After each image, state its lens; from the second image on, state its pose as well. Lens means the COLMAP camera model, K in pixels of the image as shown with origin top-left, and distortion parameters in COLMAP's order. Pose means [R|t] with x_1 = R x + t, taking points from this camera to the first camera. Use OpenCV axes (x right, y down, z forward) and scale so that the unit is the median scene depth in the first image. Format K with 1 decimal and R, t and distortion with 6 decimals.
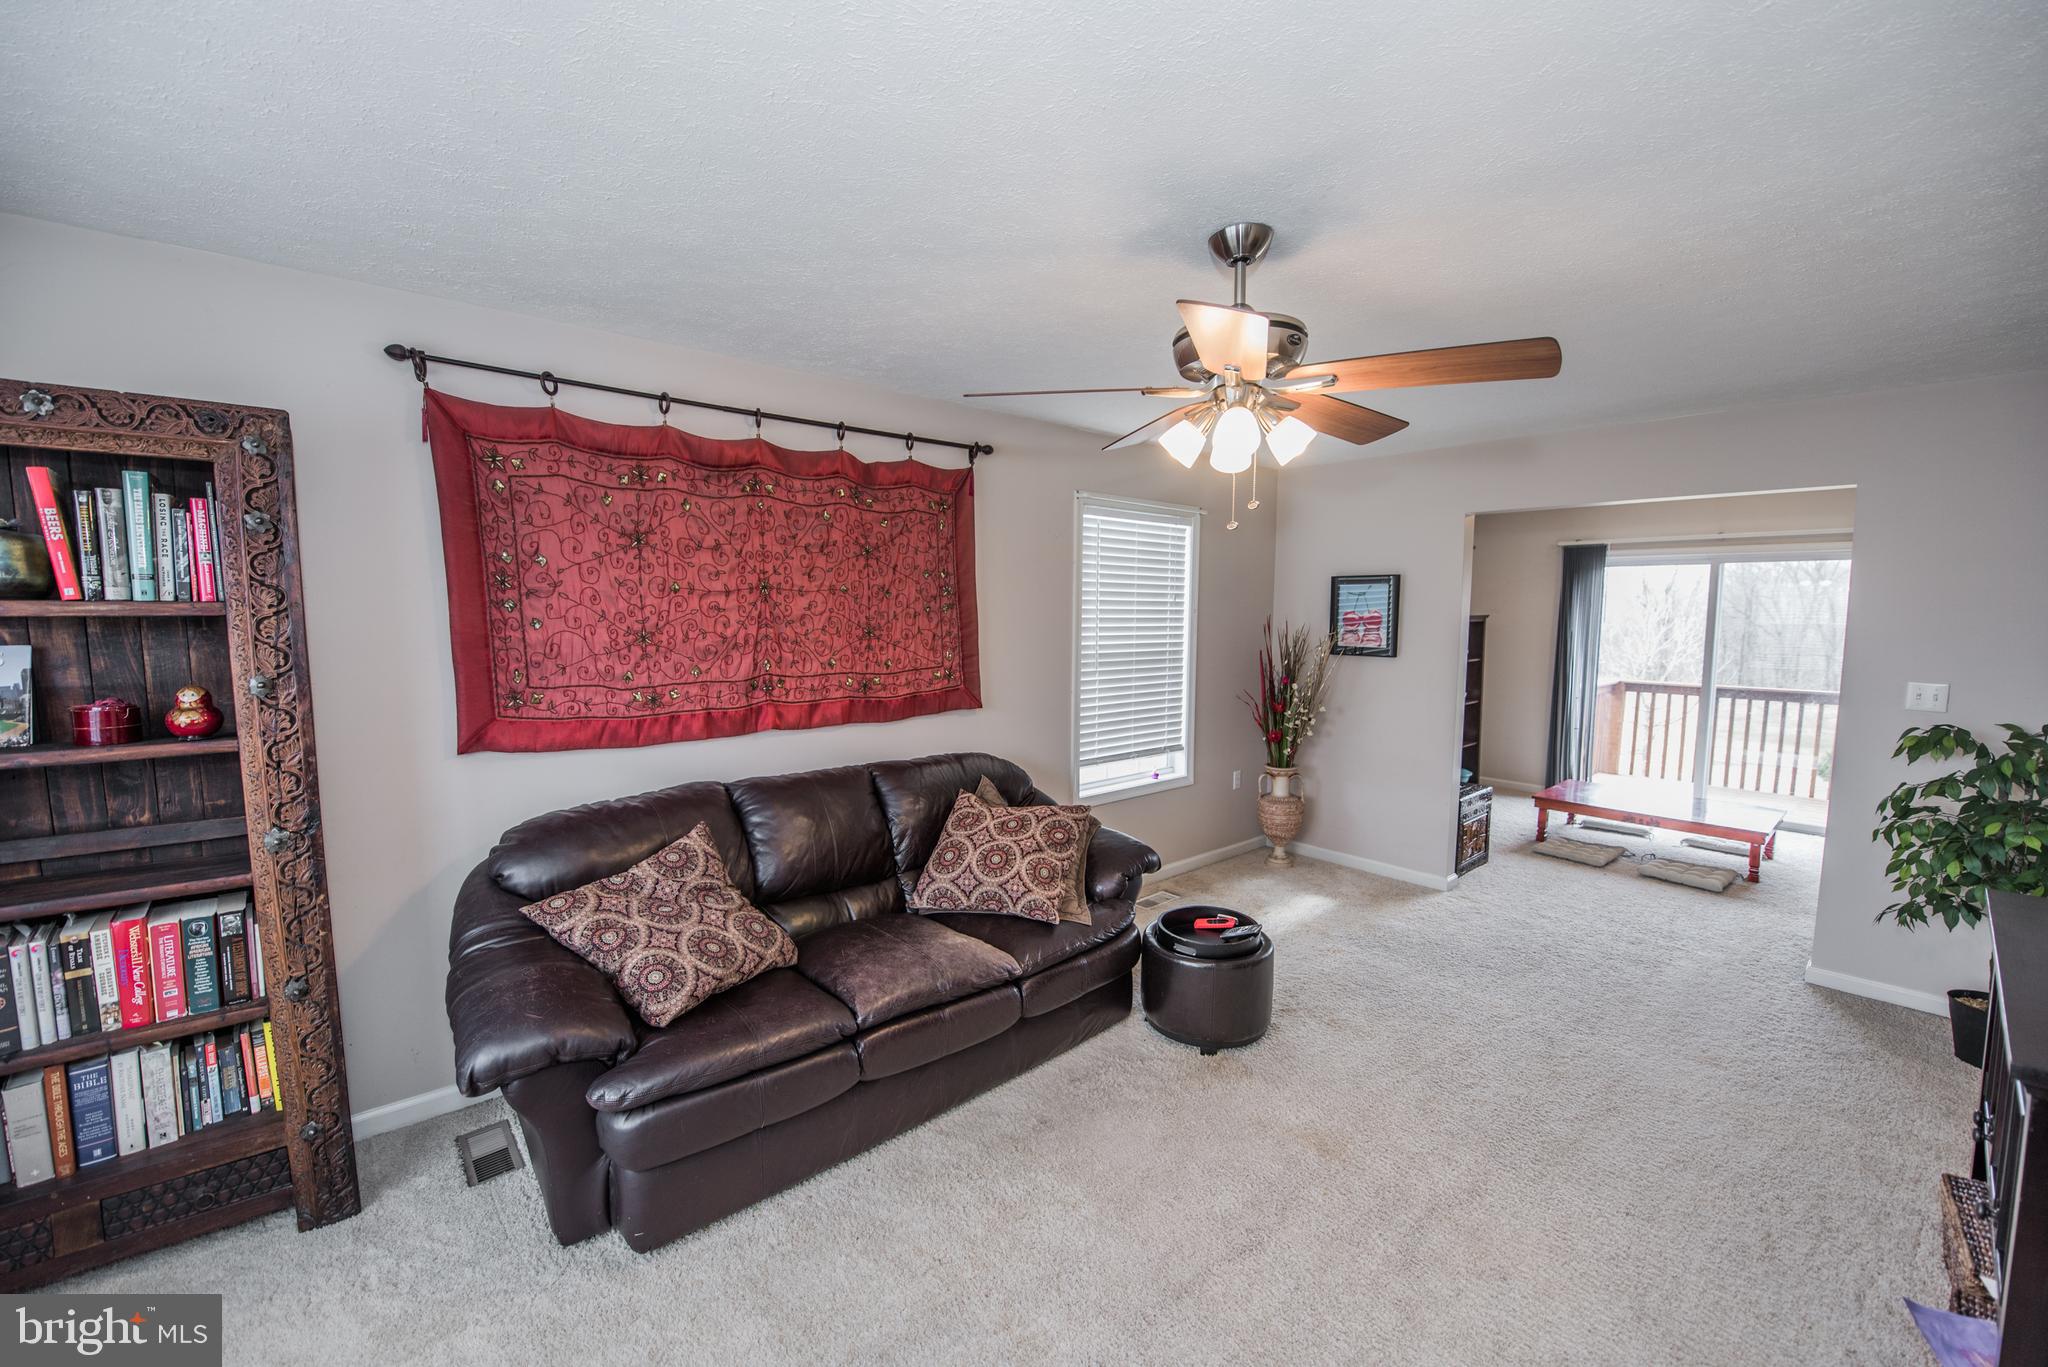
lens RADIAL K [[814.0, 0, 1005.6], [0, 814.0, 680.1], [0, 0, 1]] dist [-0.012561, -0.002355]
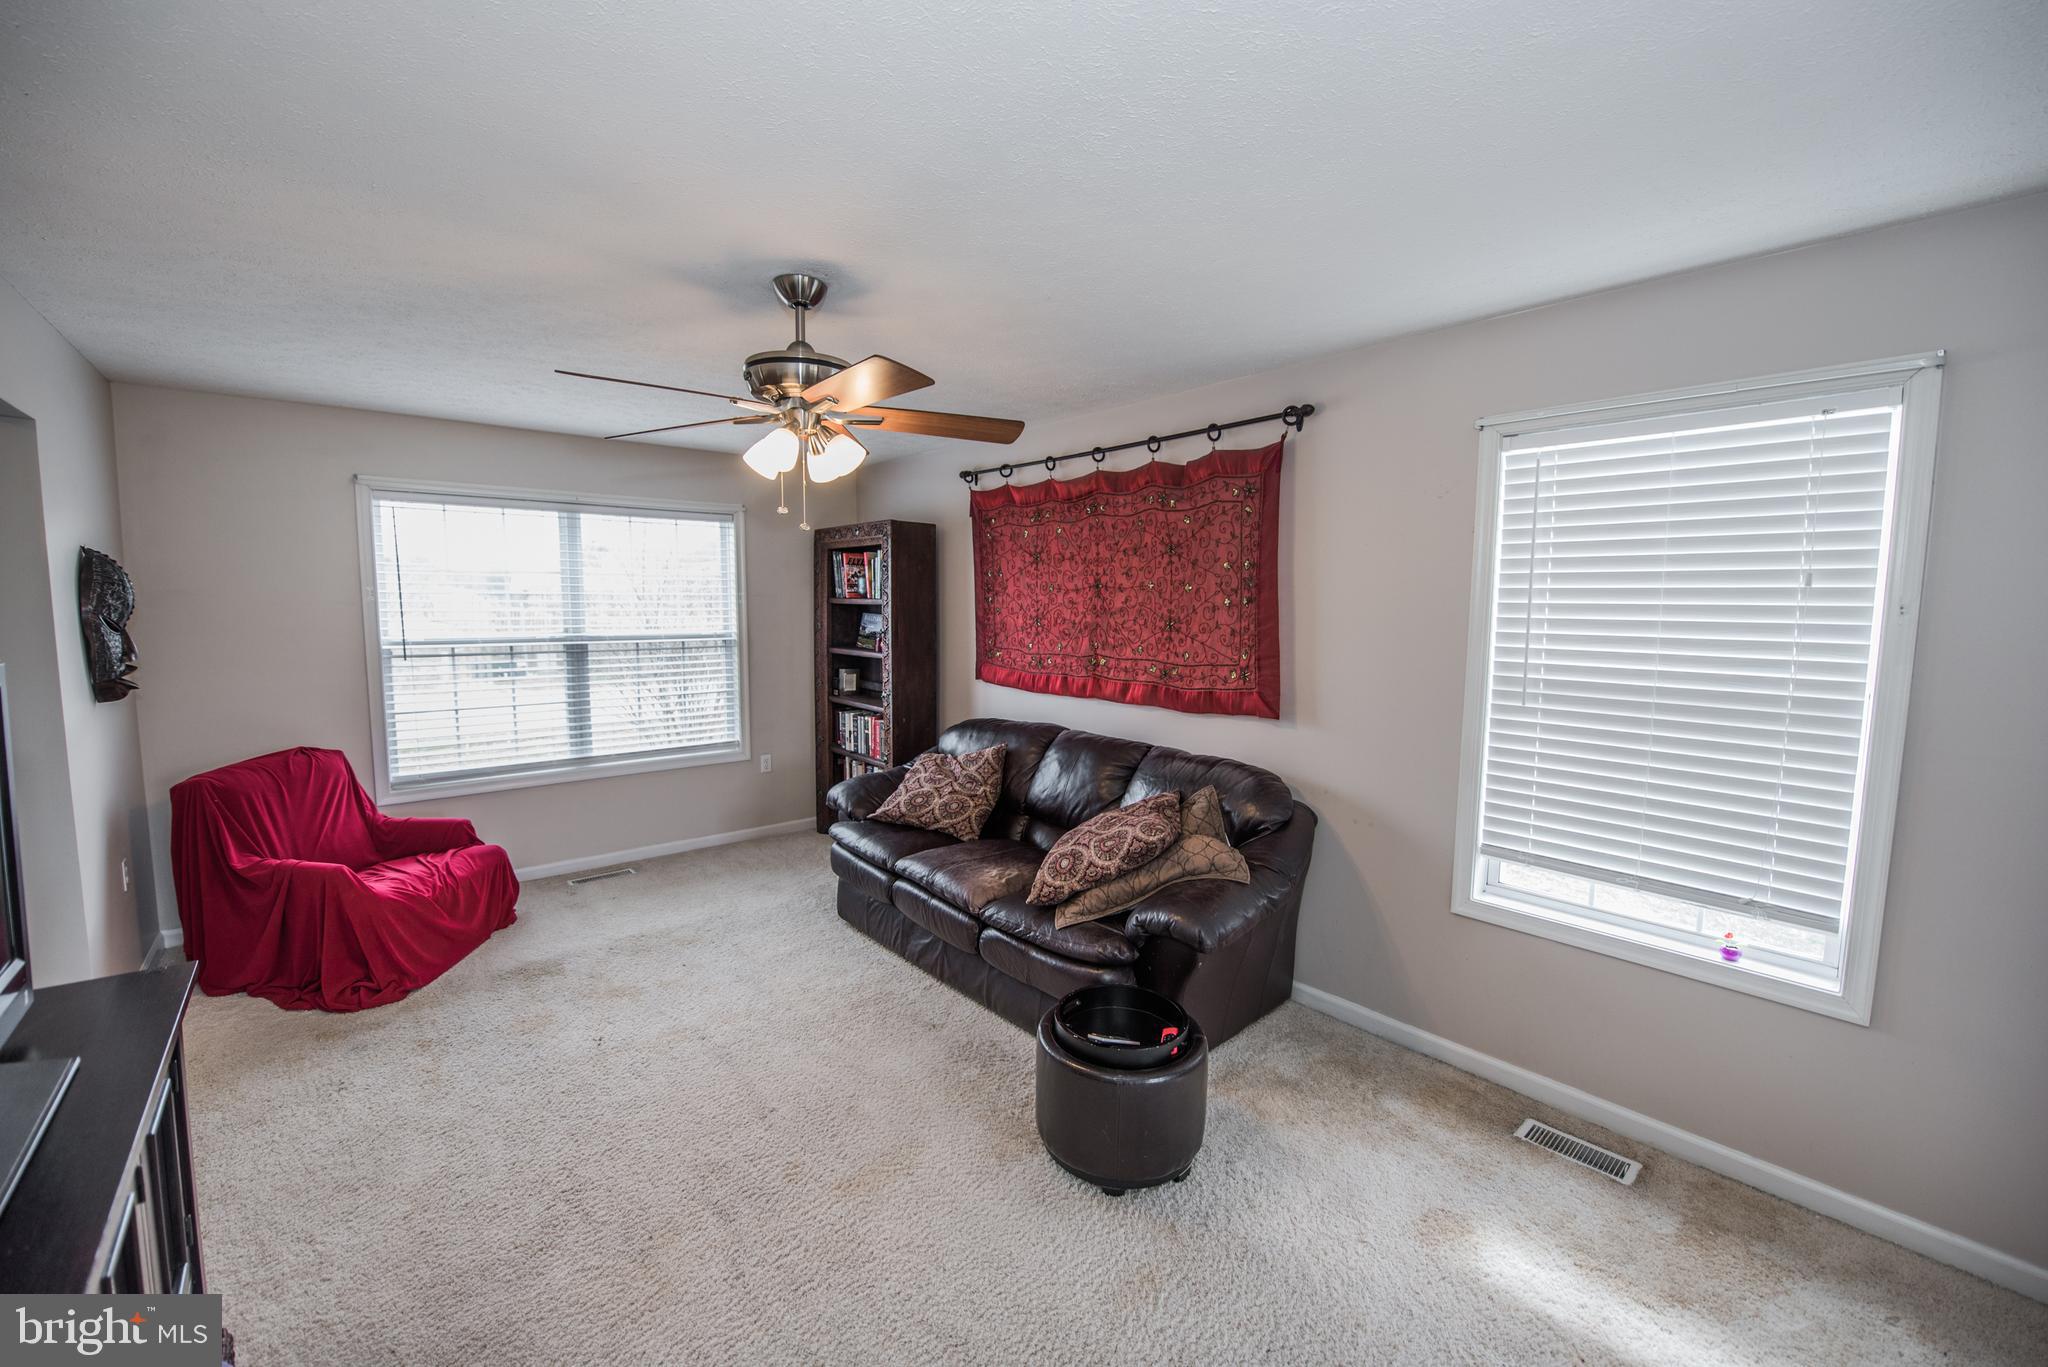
lens RADIAL K [[814.0, 0, 1018.0], [0, 814.0, 675.6], [0, 0, 1]] dist [-0.012561, -0.002355]
pose [[0.002397, 0.086628, -0.996238, 0.901391], [-0.091470, 0.992083, 0.086046, -0.065978], [0.995805, 0.090919, 0.010302, 0.794922]]
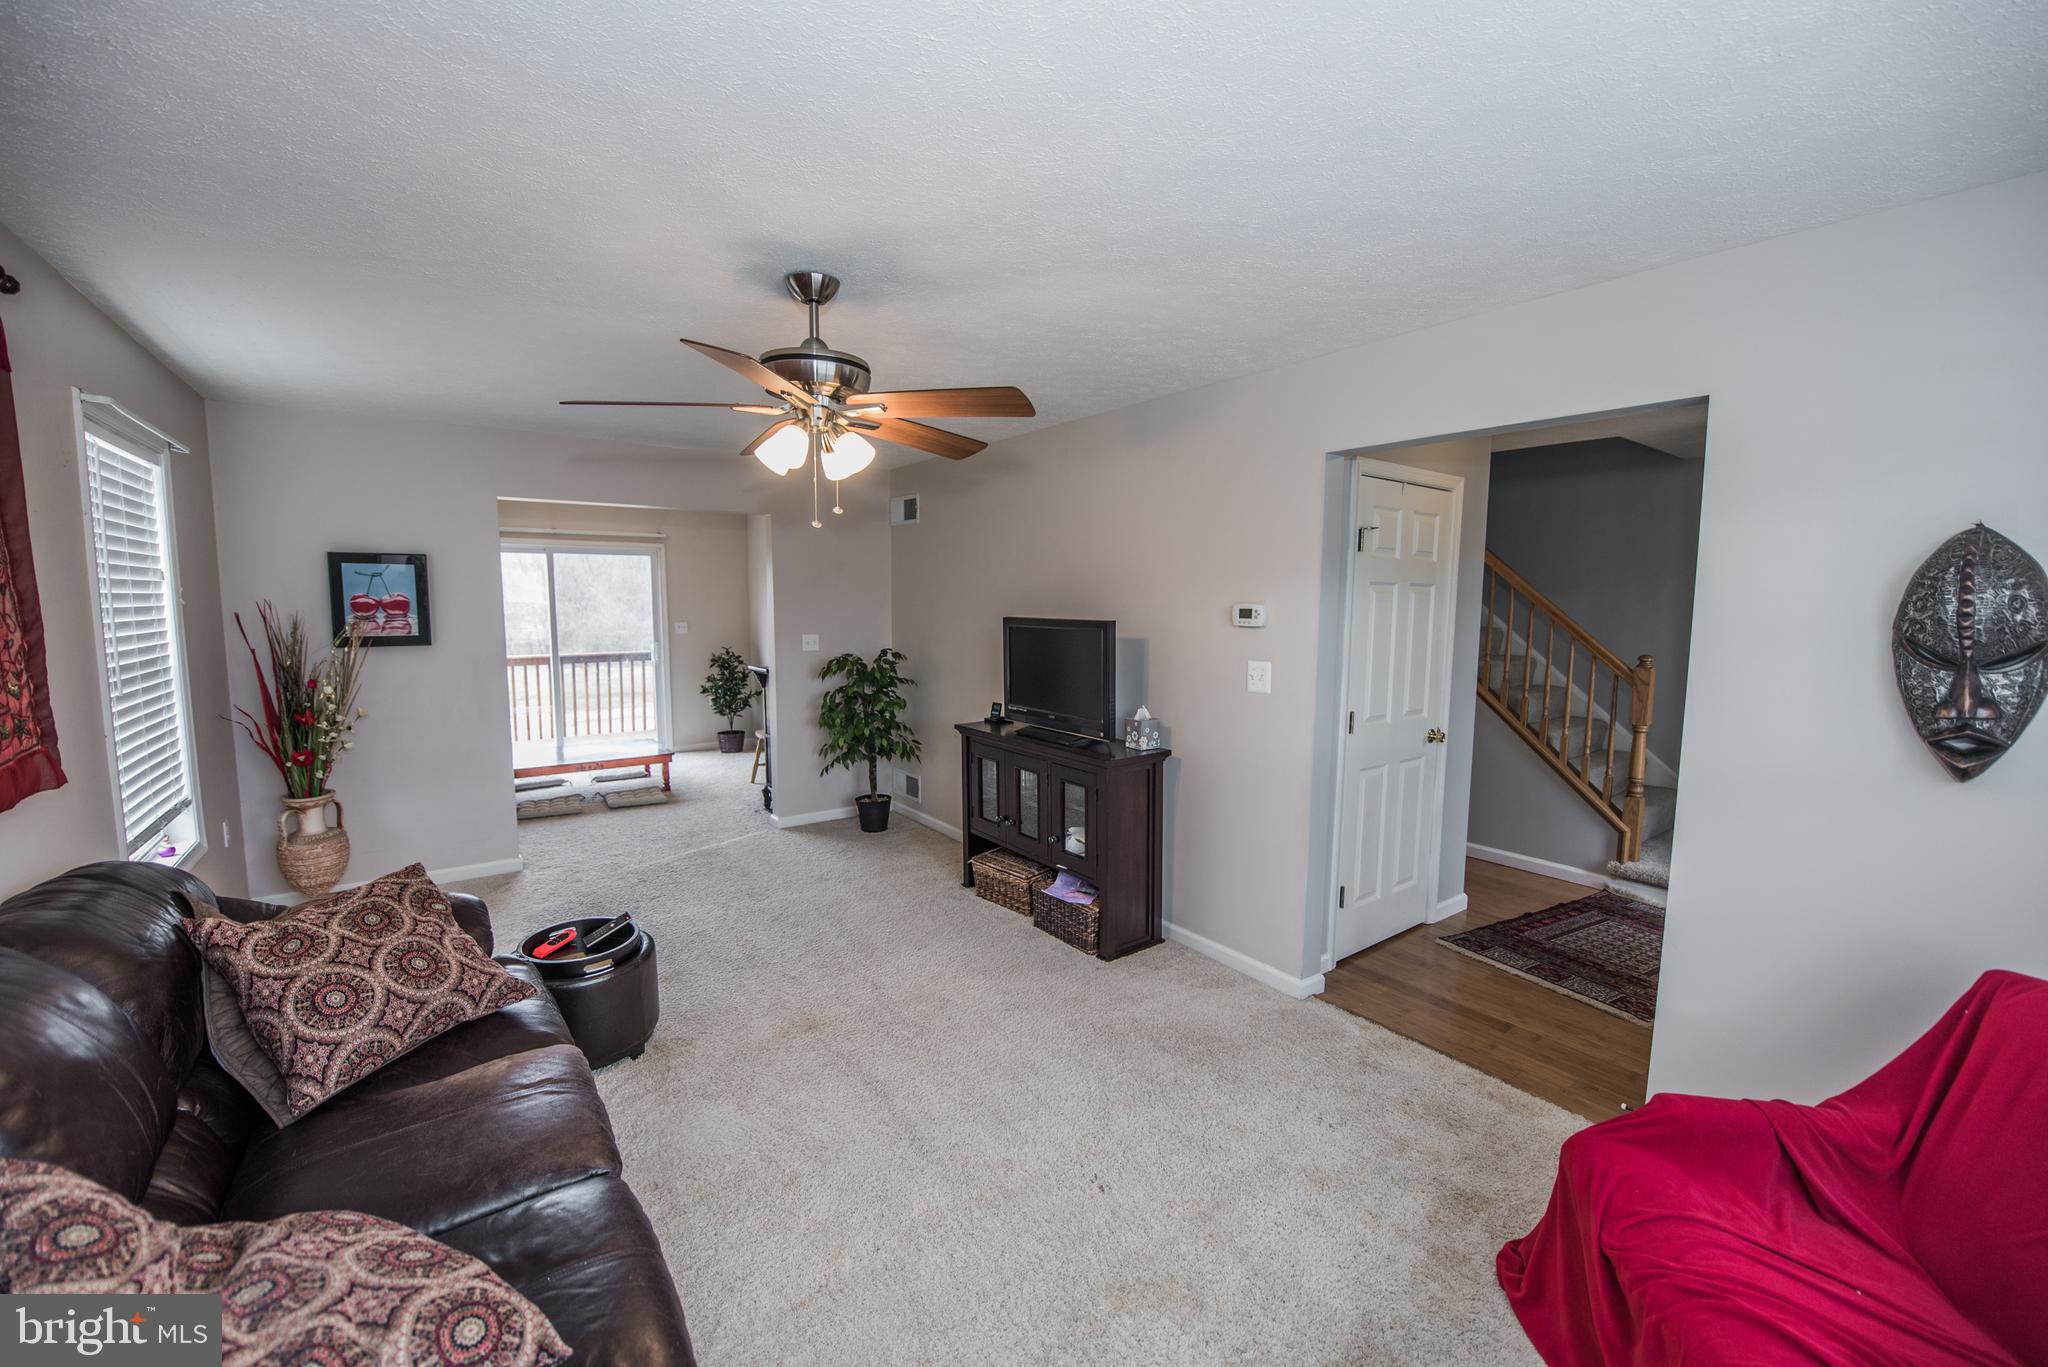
lens RADIAL K [[814.0, 0, 1025.8], [0, 814.0, 684.0], [0, 0, 1]] dist [-0.012561, -0.002355]
pose [[0.073891, -0.110501, 0.991125, -0.537639], [0.081615, 0.991179, 0.104422, -0.035321], [-0.993921, 0.073175, 0.082257, 0.369372]]
